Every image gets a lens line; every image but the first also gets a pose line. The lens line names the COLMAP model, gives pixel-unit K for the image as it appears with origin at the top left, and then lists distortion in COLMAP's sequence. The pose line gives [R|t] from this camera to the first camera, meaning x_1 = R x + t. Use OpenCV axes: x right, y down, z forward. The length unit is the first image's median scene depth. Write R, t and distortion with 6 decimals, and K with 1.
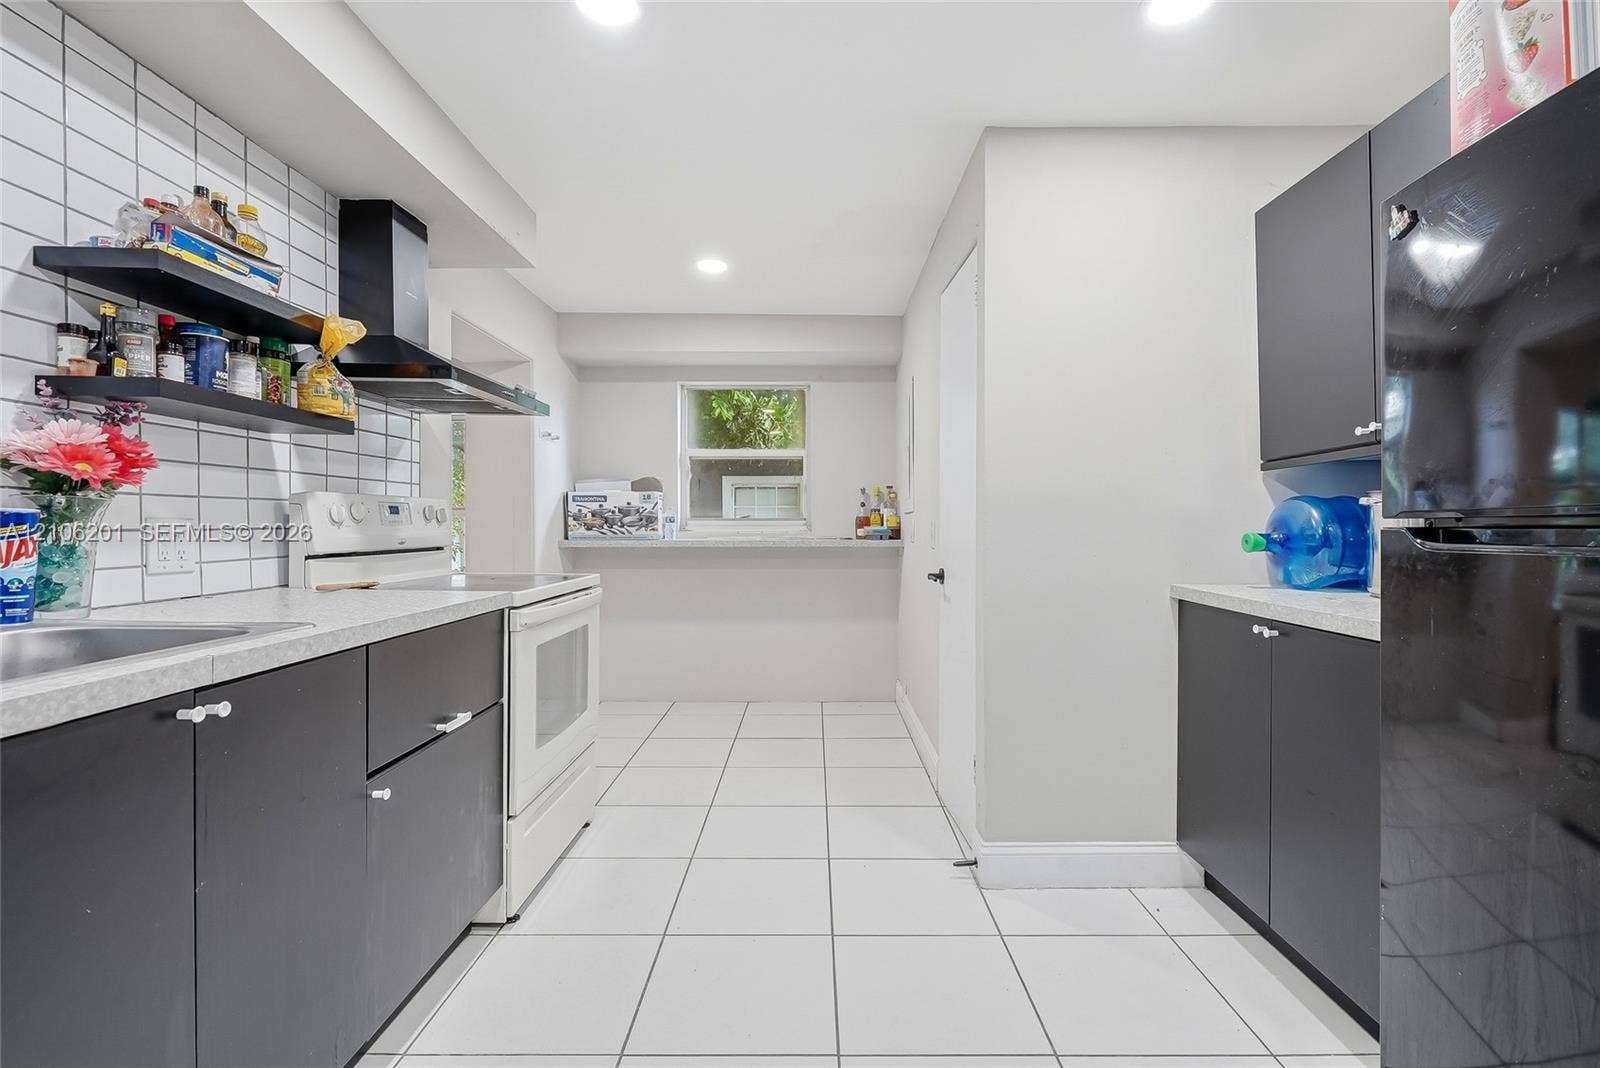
lens RADIAL K [[734.6, 0, 816.1], [0, 734.6, 529.2], [0, 0, 1]] dist [0.009572, -0.004625]
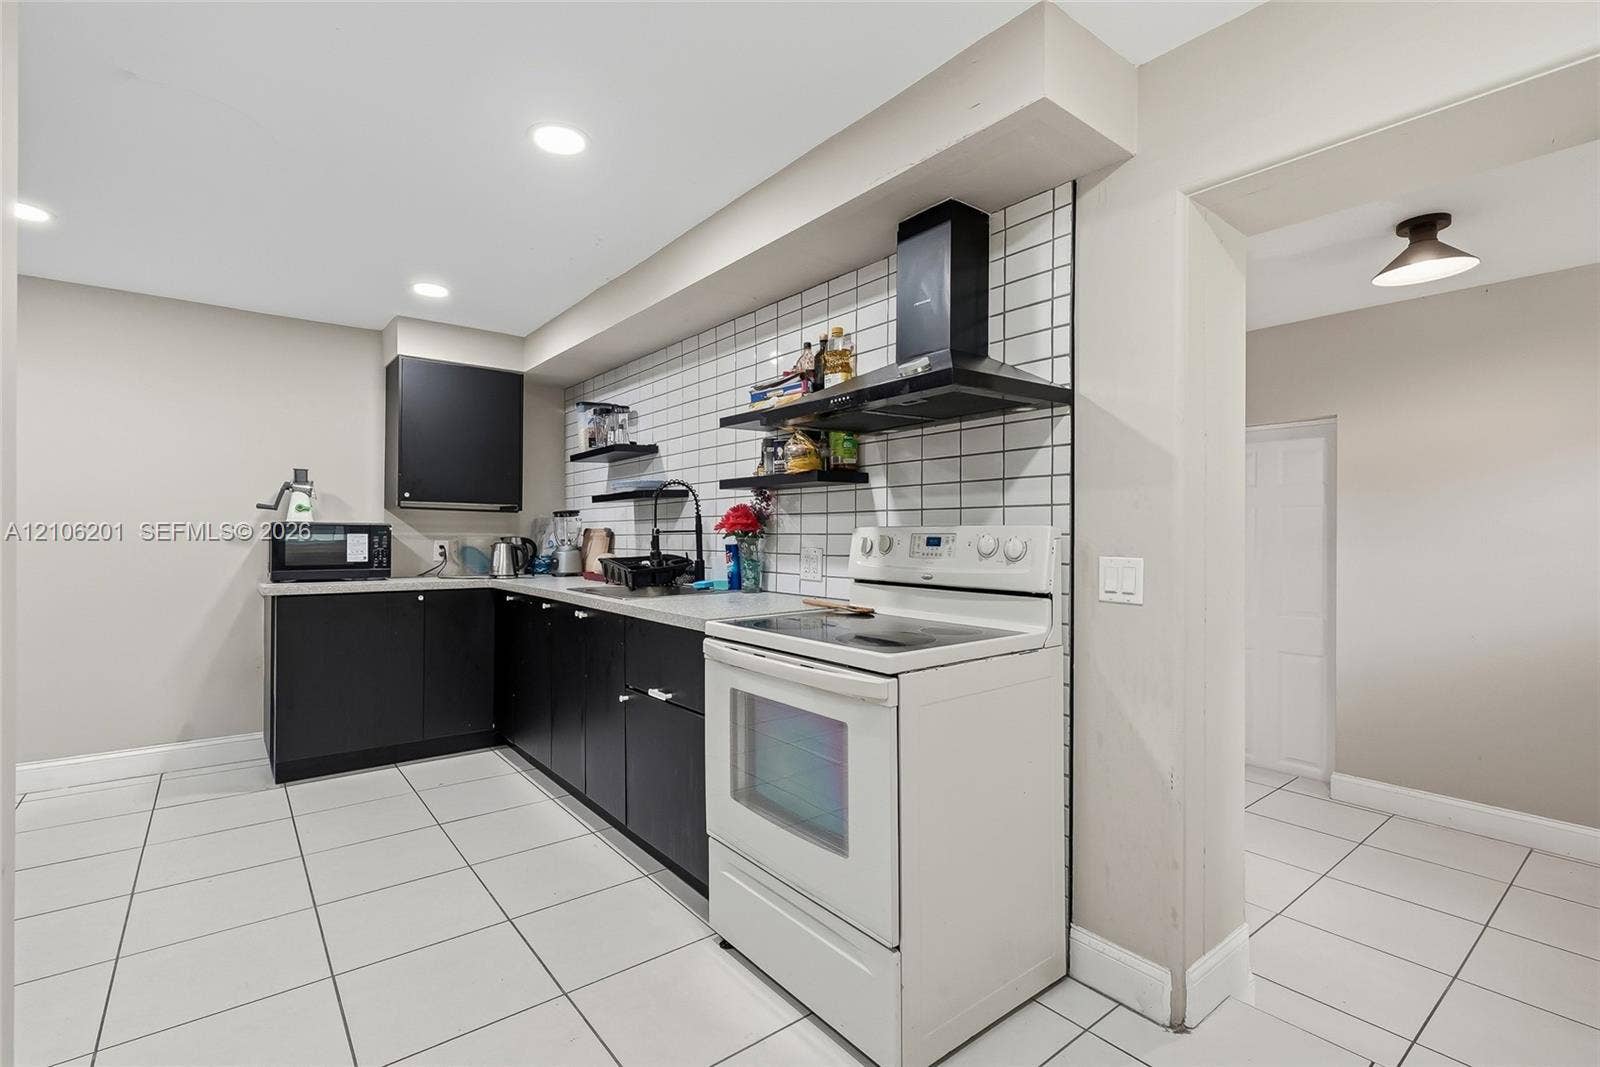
lens RADIAL K [[734.6, 0, 796.7], [0, 734.6, 534.3], [0, 0, 1]] dist [0.009572, -0.004625]
pose [[-0.793439, -0.001335, -0.608649, 0.093854], [-0.007368, 0.999945, 0.007411, -0.033231], [0.608606, 0.010364, -0.793405, 1.321847]]
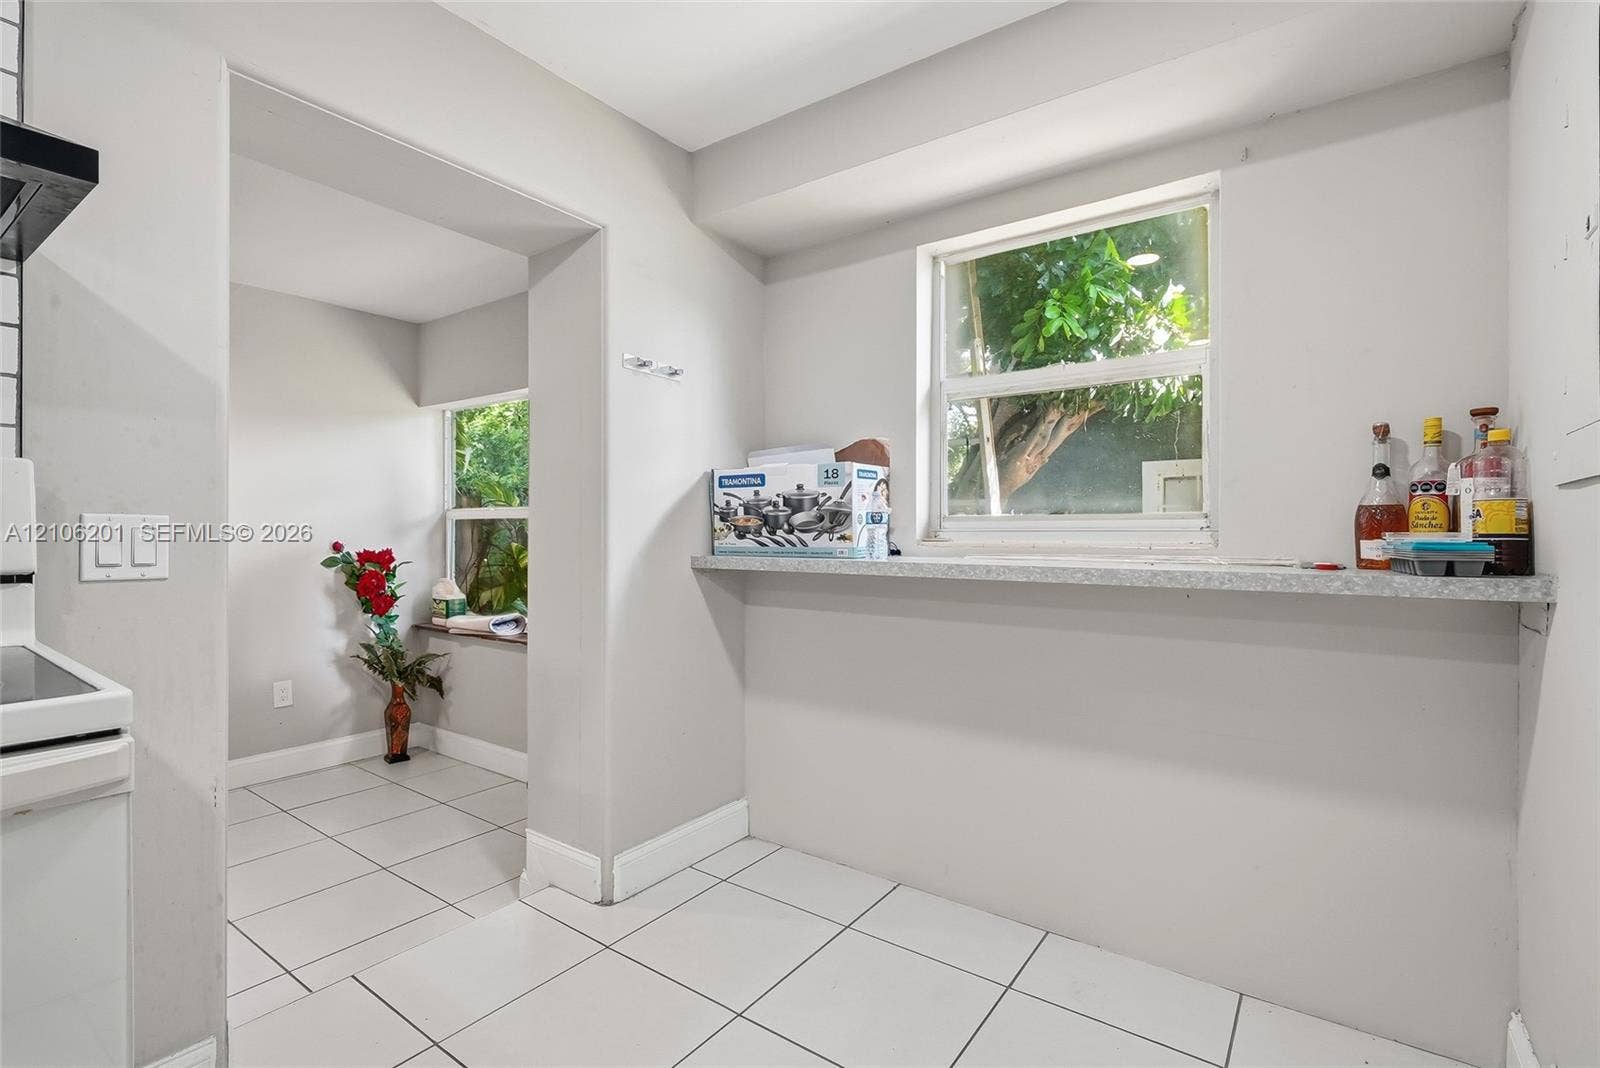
lens RADIAL K [[734.6, 0, 810.0], [0, 734.6, 527.8], [0, 0, 1]] dist [0.009572, -0.004625]
pose [[0.805758, -0.002590, -0.592239, 0.081920], [-0.007472, 0.999866, -0.014540, 0.001374], [0.592198, 0.016141, 0.805631, 0.864659]]
